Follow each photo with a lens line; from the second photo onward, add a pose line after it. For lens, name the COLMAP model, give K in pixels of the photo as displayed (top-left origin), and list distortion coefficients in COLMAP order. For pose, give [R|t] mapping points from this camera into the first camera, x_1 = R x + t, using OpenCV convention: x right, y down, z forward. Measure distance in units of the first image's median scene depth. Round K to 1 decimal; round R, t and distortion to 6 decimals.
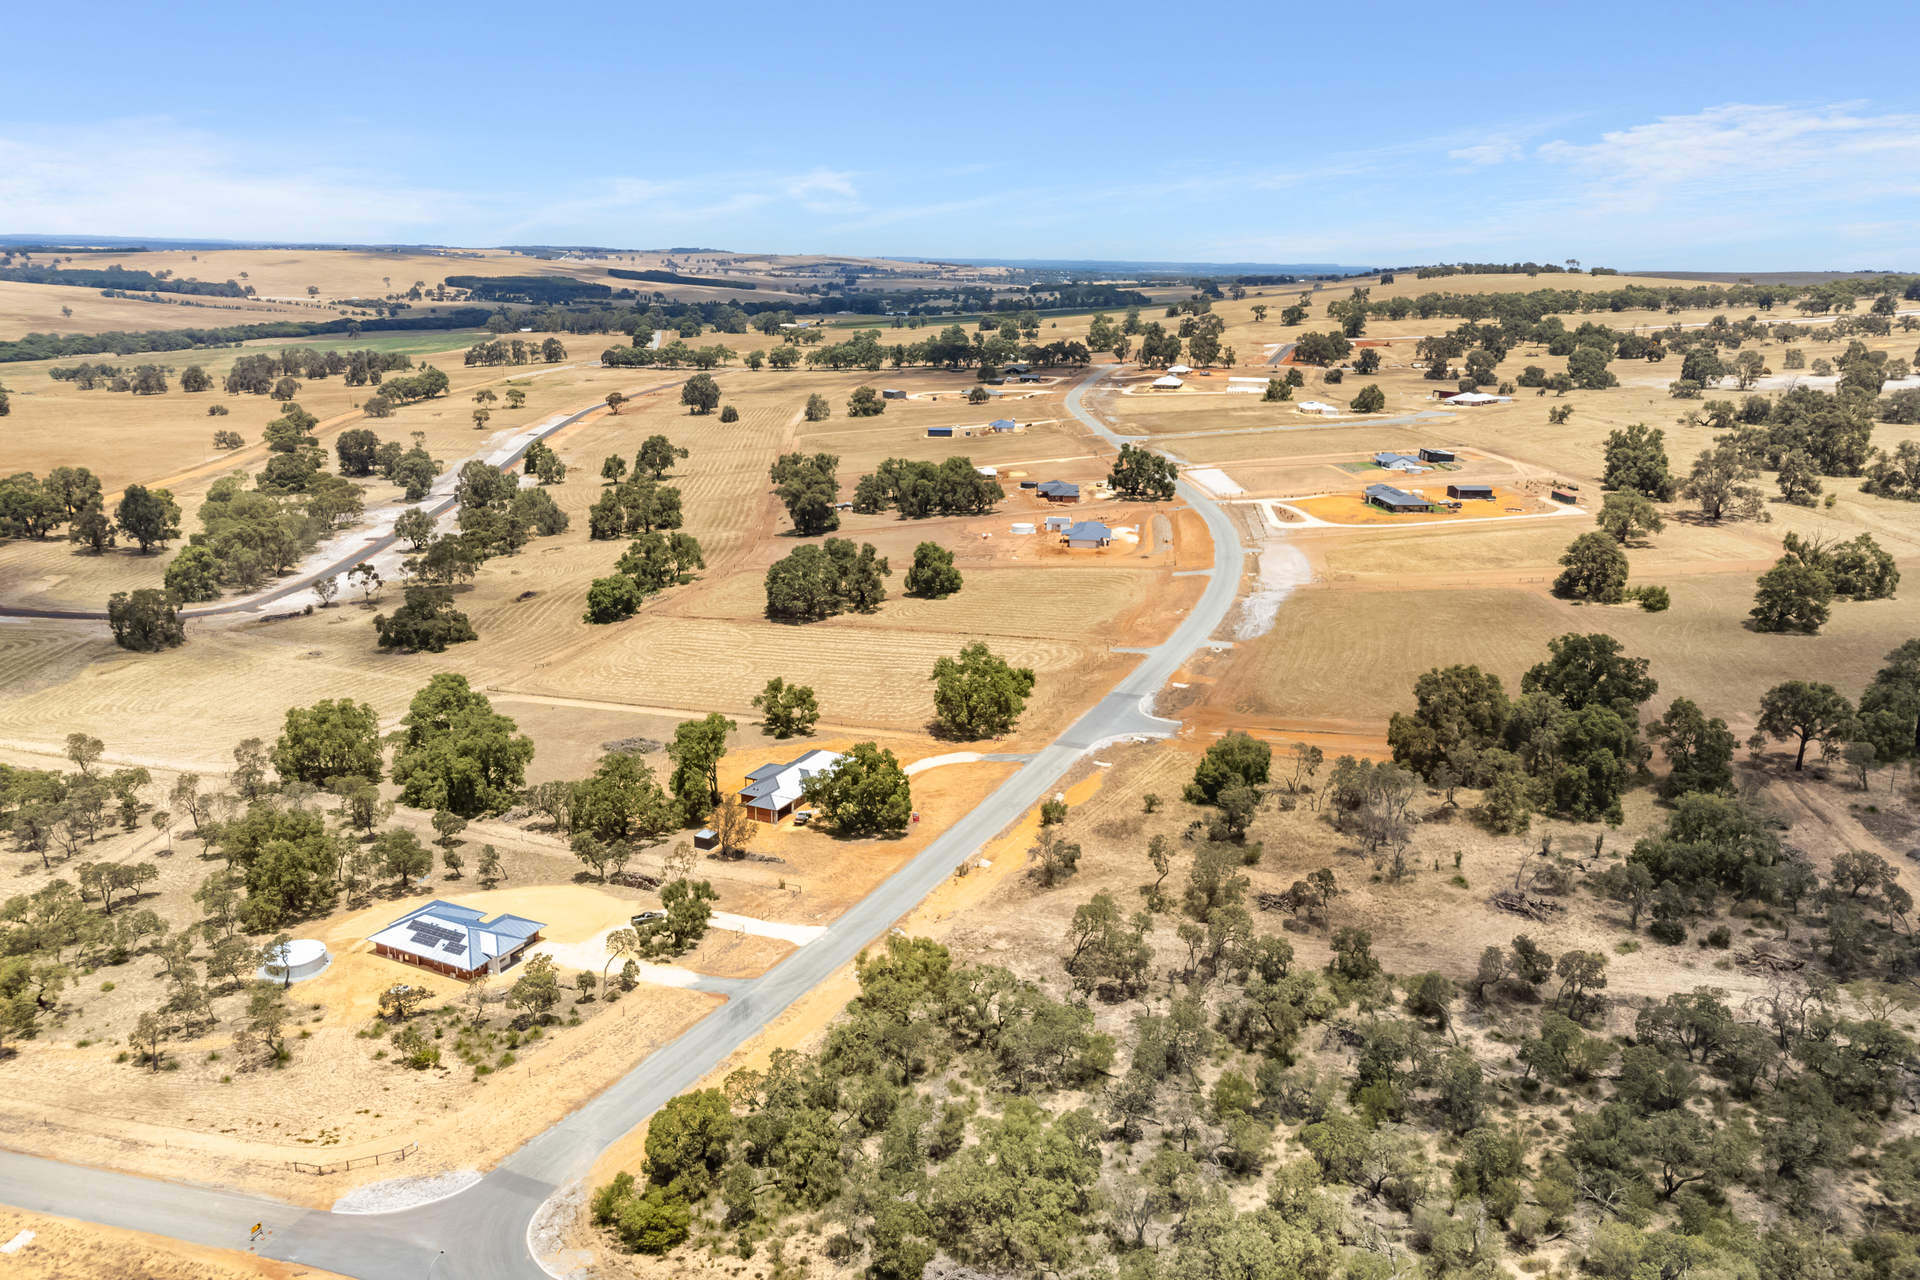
lens RADIAL K [[1447.3, 0, 953.8], [0, 1447.3, 636.7], [0, 0, 1]] dist [0.003656, 0.014849]
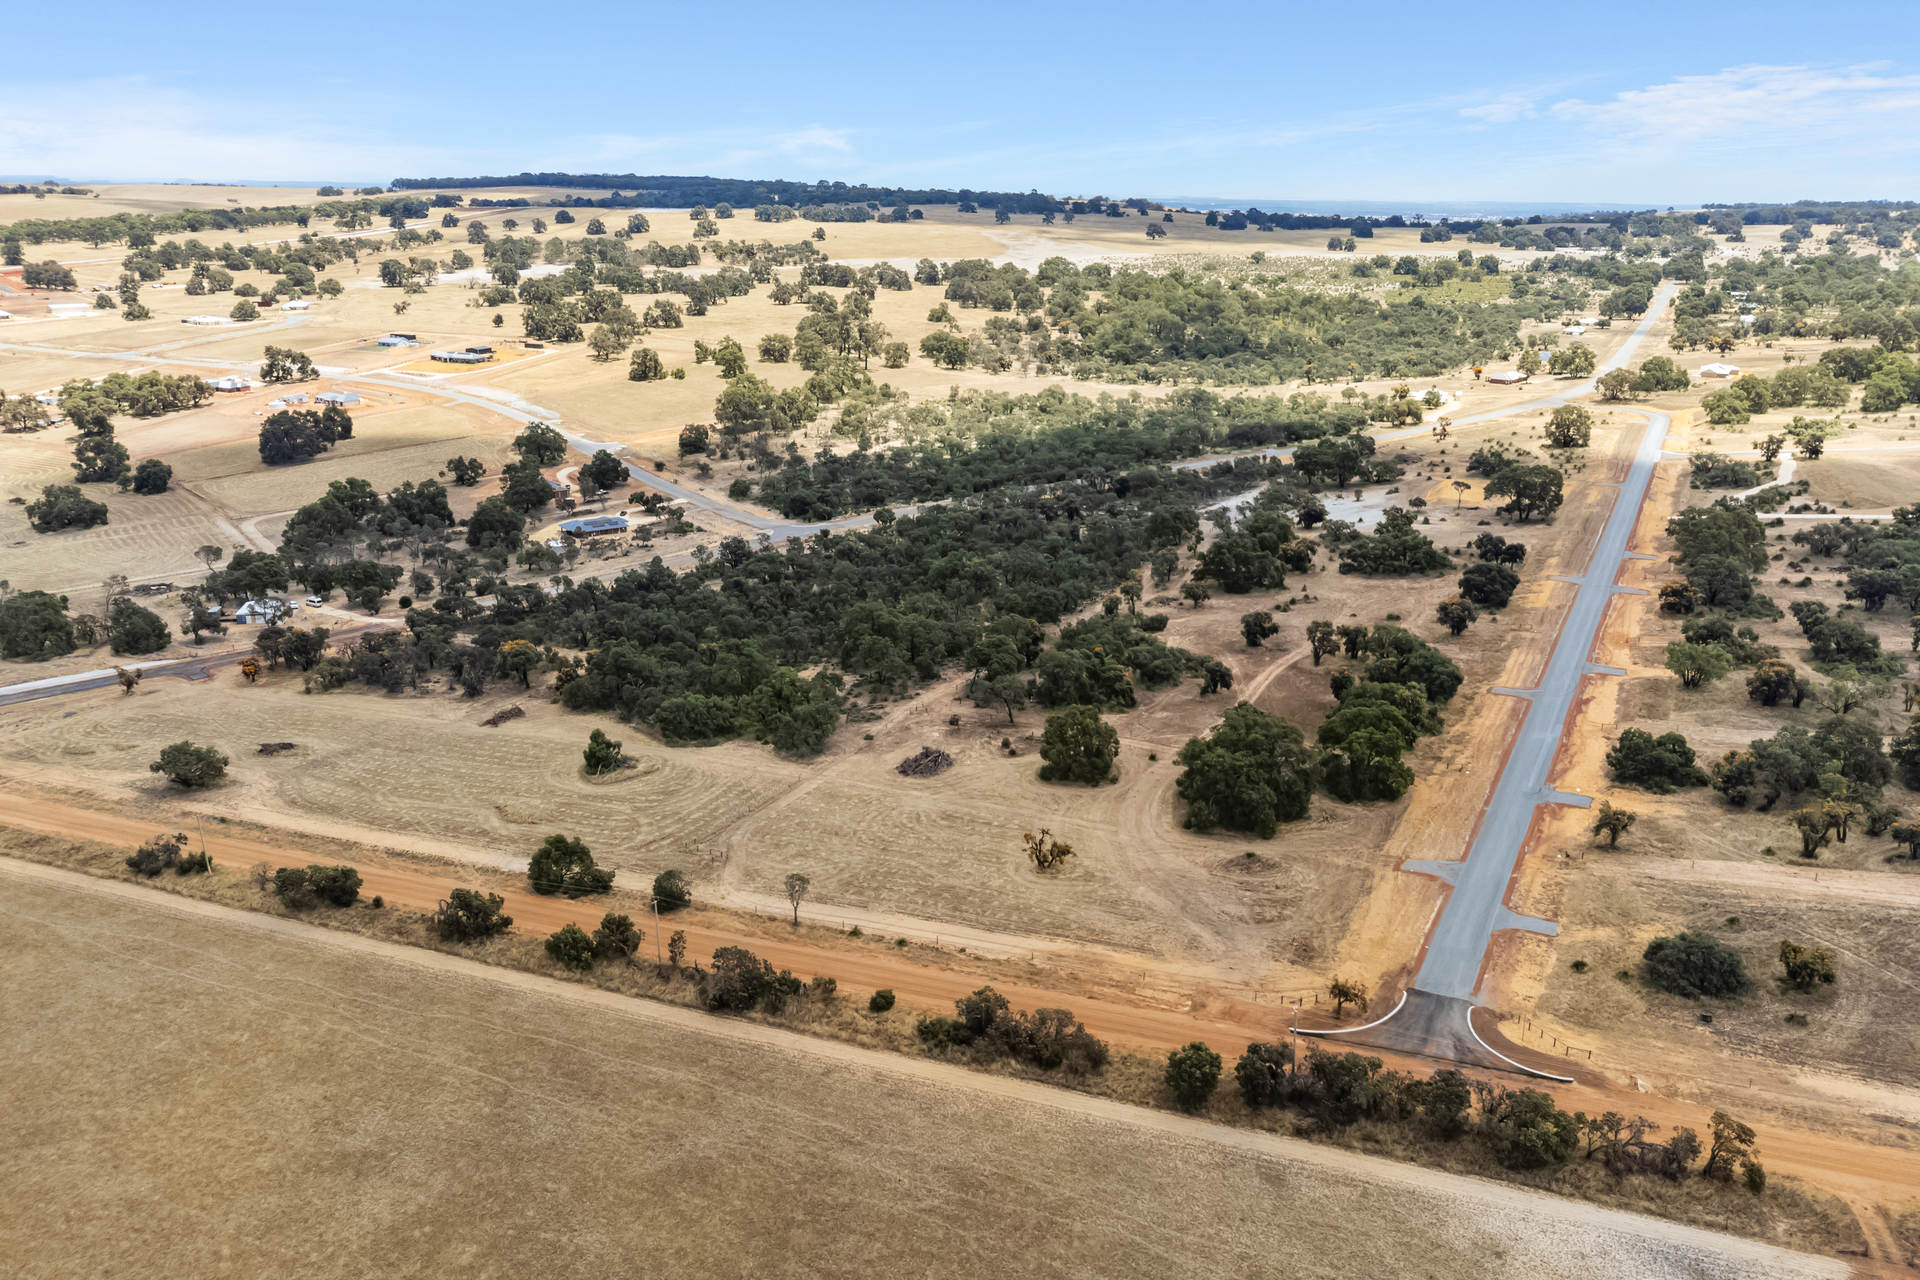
lens RADIAL K [[1447.3, 0, 953.8], [0, 1447.3, 636.7], [0, 0, 1]] dist [0.003656, 0.014849]
pose [[0.471005, -0.273823, 0.838556, -0.944391], [0.220452, 0.956977, 0.188668, 0.024884], [-0.854140, 0.095998, 0.511106, -0.332818]]
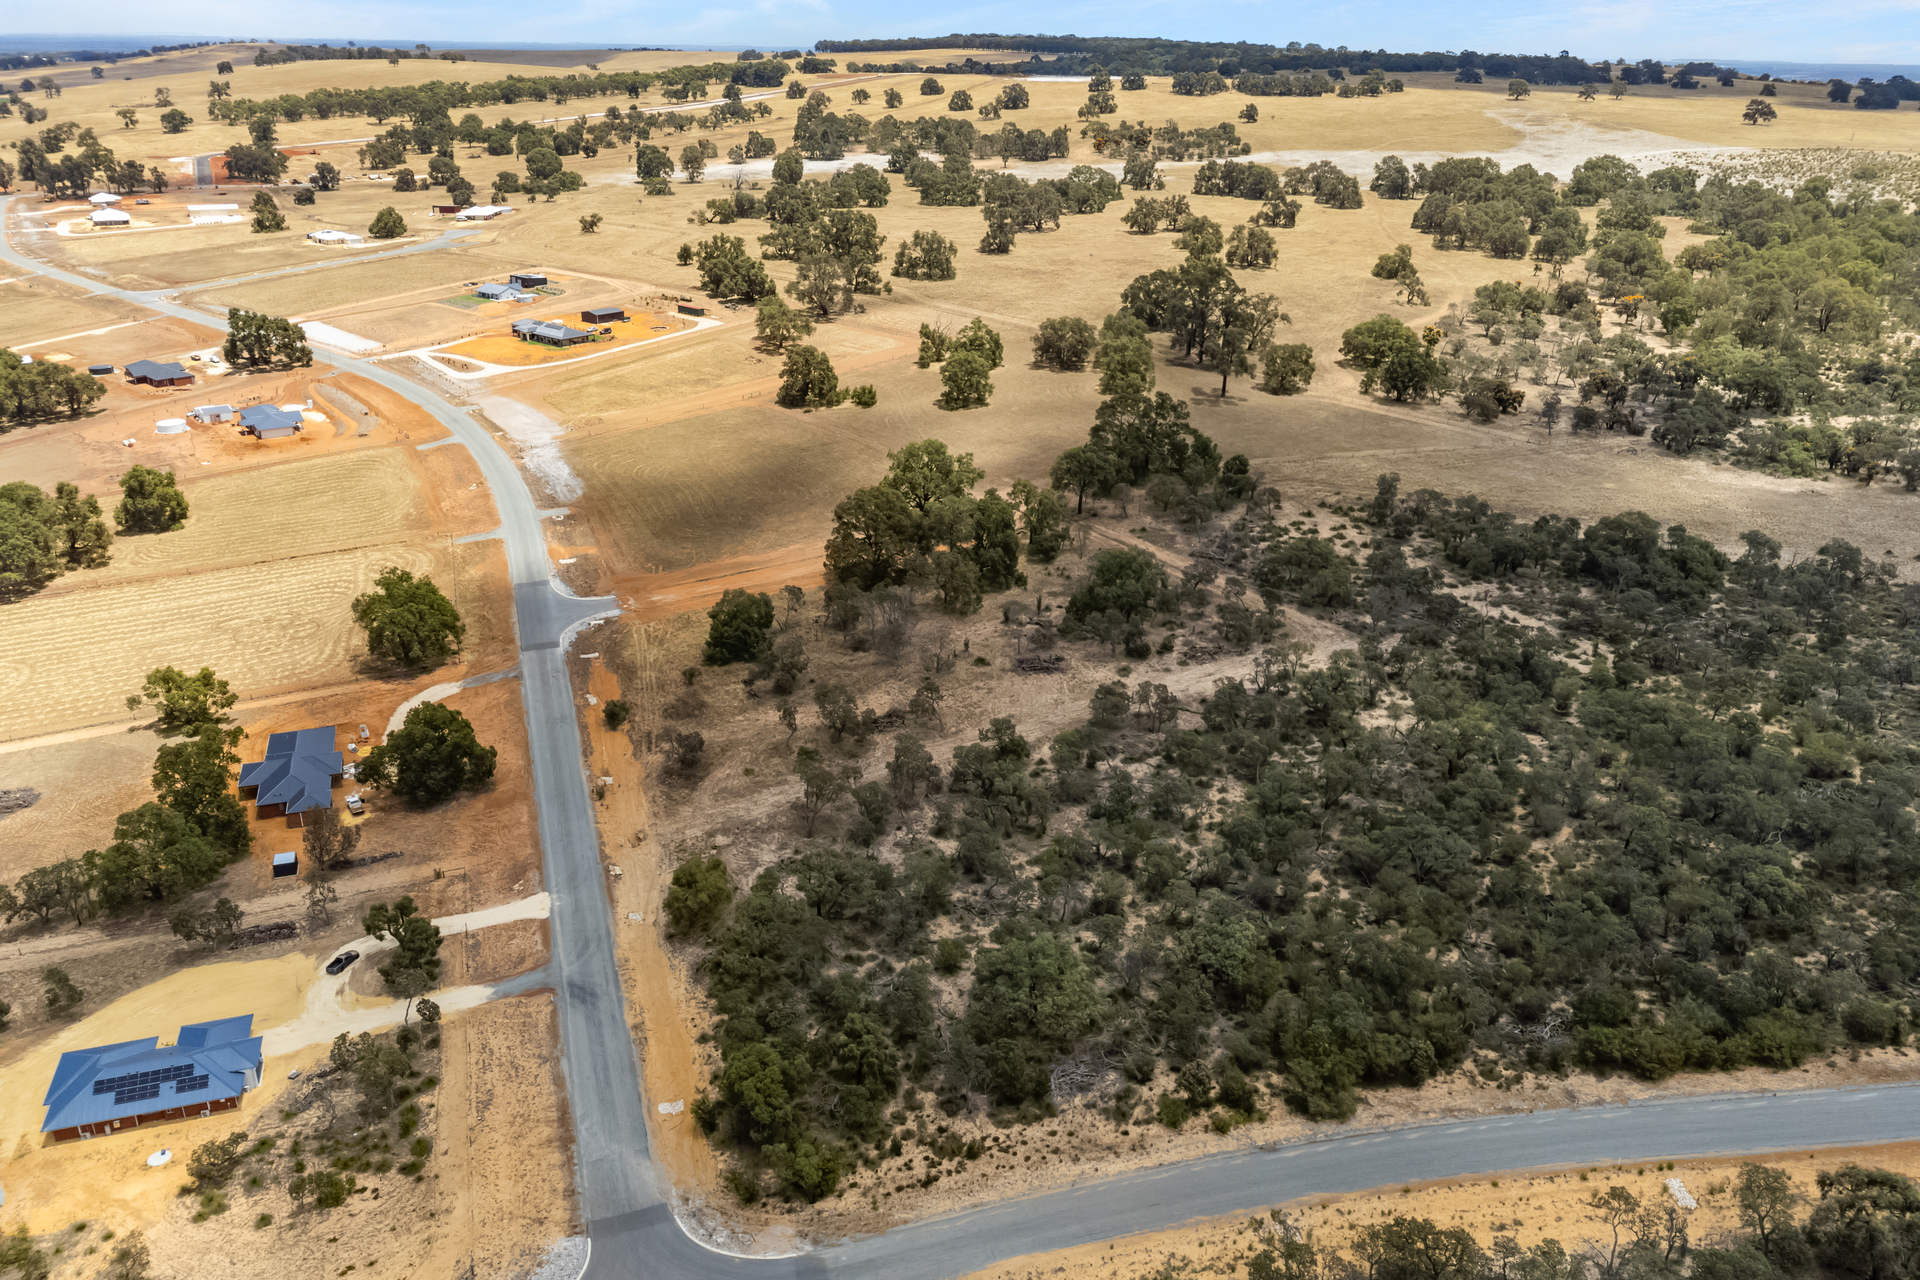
lens RADIAL K [[1447.3, 0, 953.8], [0, 1447.3, 636.7], [0, 0, 1]] dist [0.003656, 0.014849]
pose [[0.718224, -0.272768, 0.640119, -0.206263], [0.178990, 0.961427, 0.208854, -0.051949], [-0.672396, -0.035429, 0.739343, 0.045199]]
